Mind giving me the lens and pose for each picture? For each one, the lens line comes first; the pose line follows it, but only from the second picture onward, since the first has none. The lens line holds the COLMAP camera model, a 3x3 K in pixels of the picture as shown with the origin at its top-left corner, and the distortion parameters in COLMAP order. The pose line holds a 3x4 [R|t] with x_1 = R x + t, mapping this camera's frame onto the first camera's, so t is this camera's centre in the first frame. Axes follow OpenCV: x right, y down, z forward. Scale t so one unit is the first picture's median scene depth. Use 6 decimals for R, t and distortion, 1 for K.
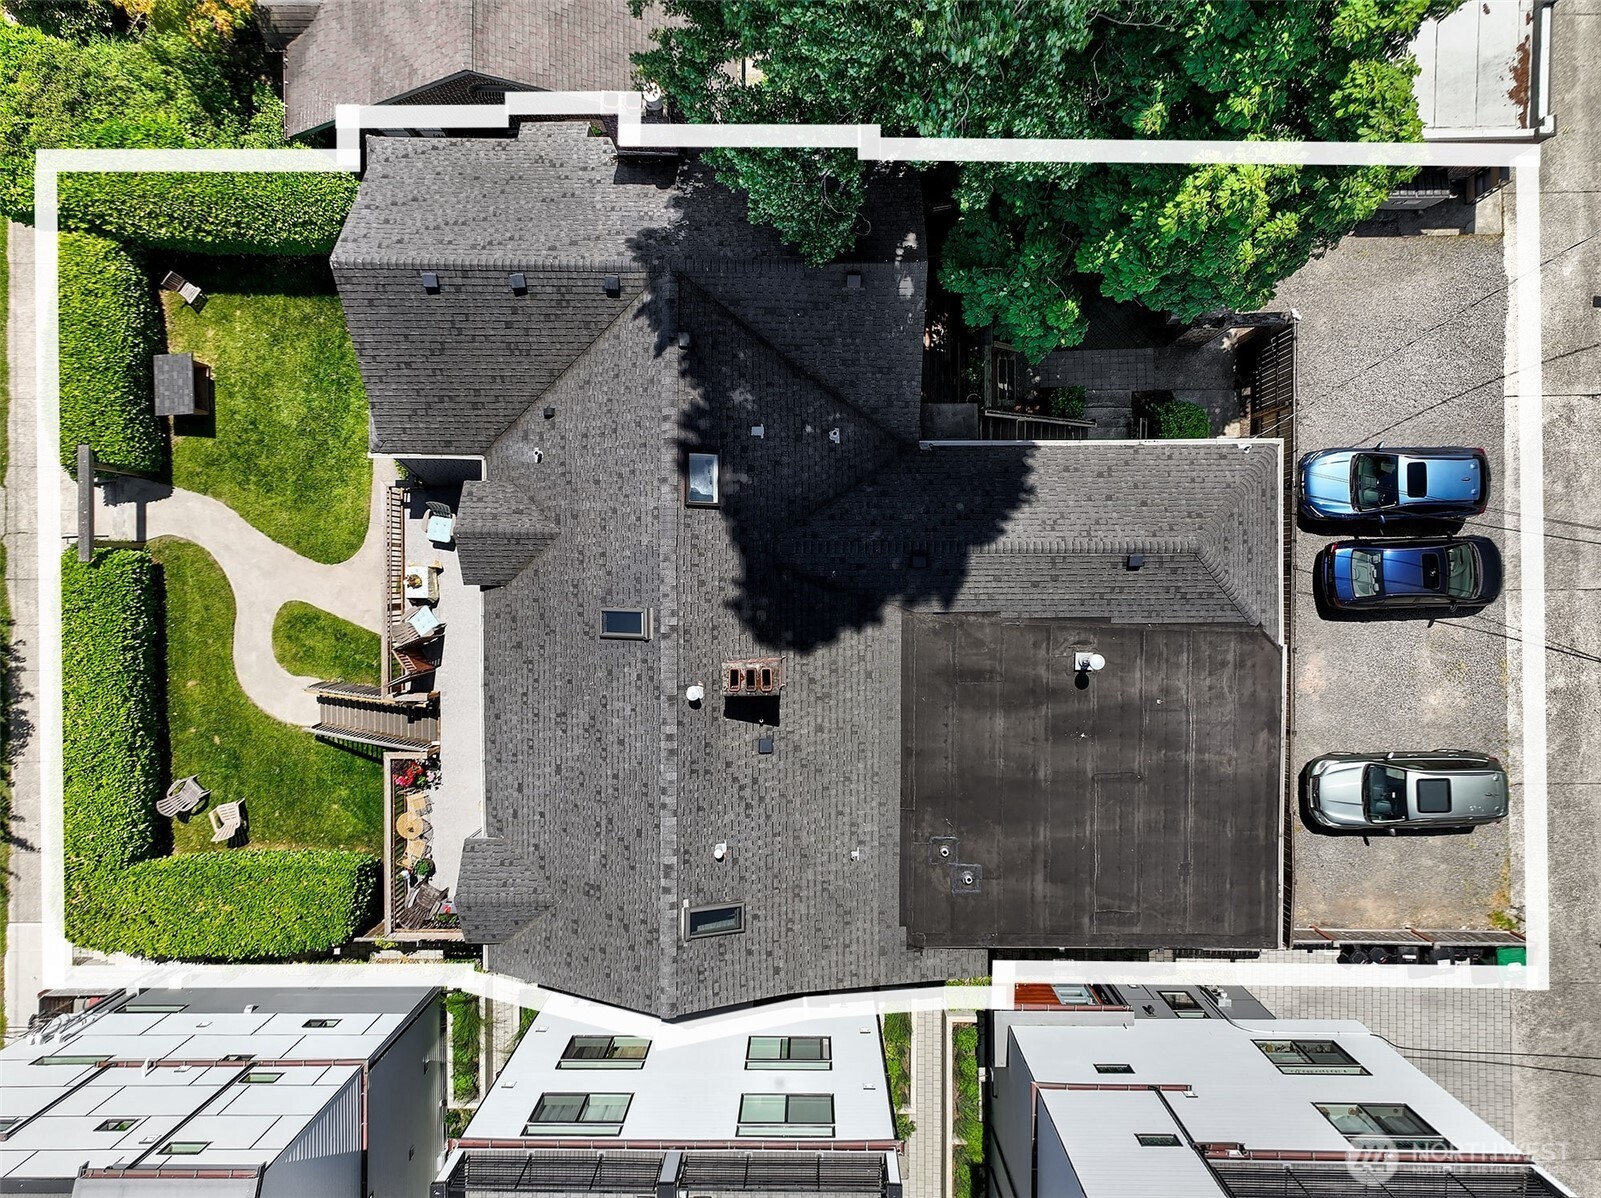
lens RADIAL K [[1230.8, 0, 800.5], [0, 1230.8, 599.0], [0, 0, 1]] dist [-0.007270, 0.036197]
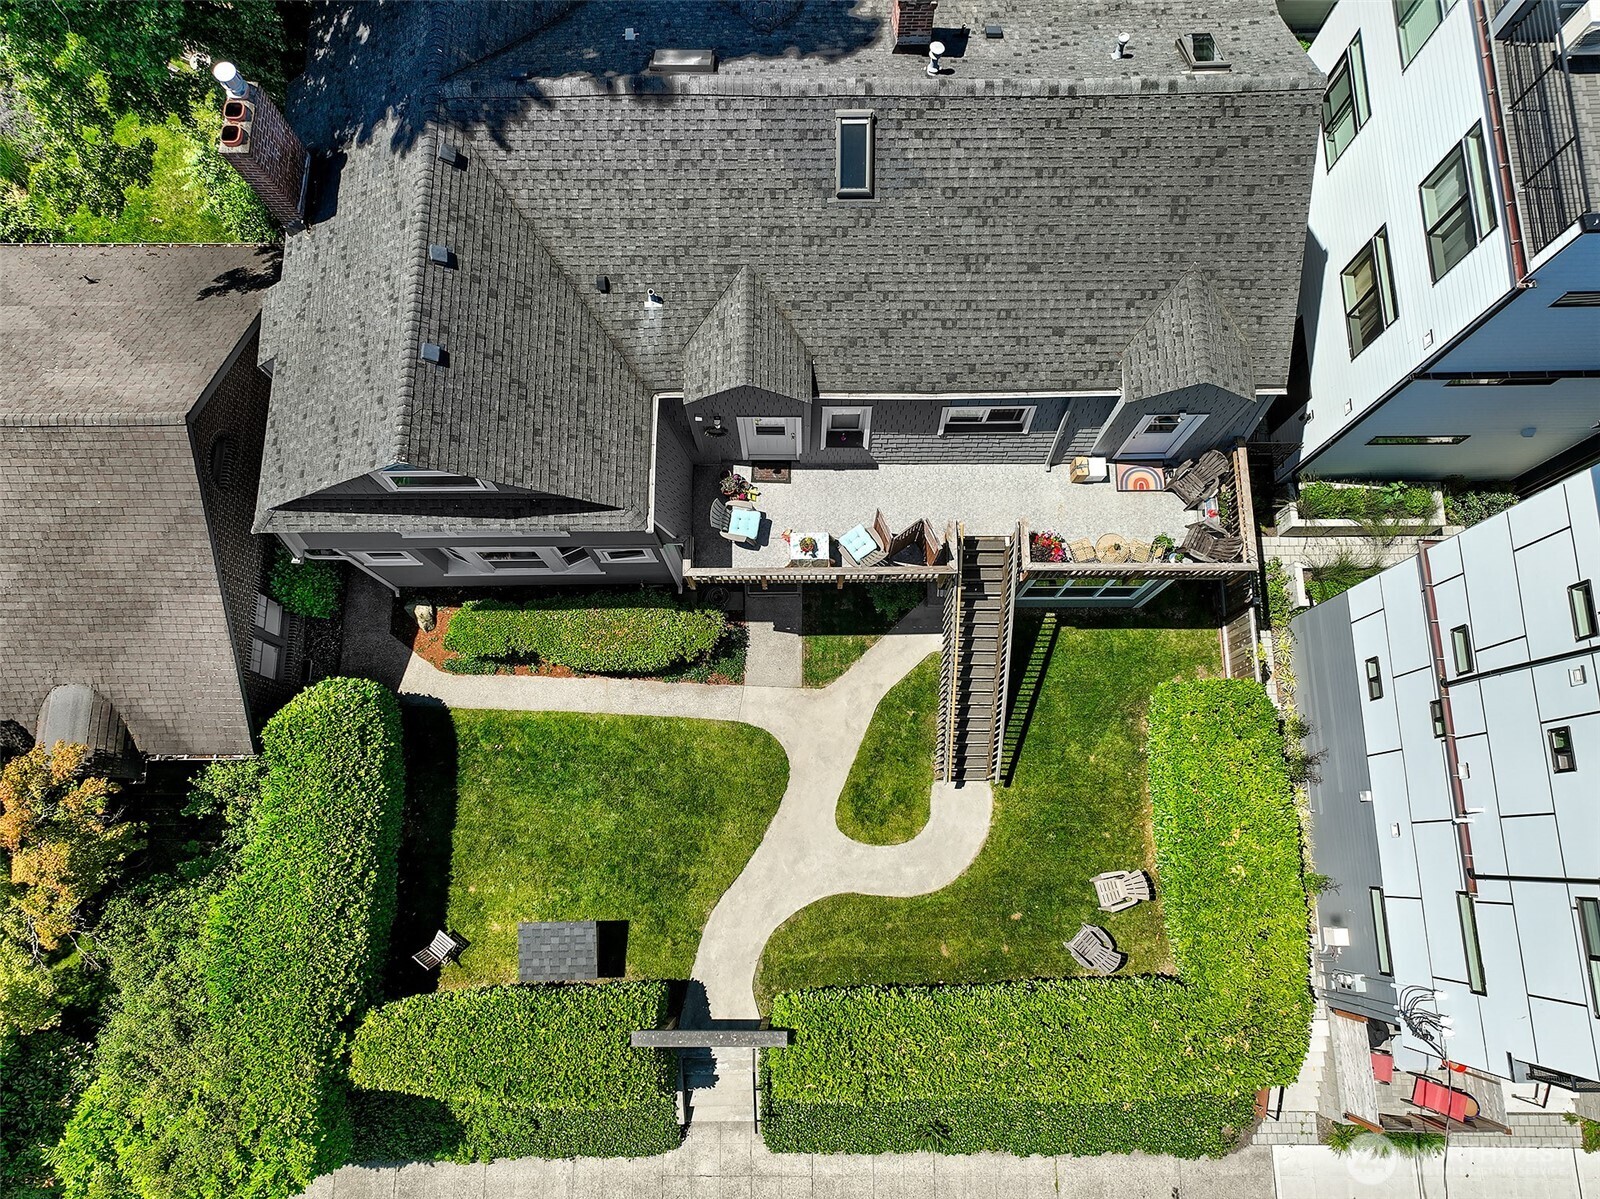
lens RADIAL K [[1230.1, 0, 800.0], [0, 1230.1, 599.5], [0, 0, 1]] dist [-0.007270, 0.036197]
pose [[-0.005907, -0.968311, 0.249678, -0.506009], [0.999620, -0.012445, -0.024616, -0.000520], [0.026943, 0.249438, 0.968016, 0.209123]]
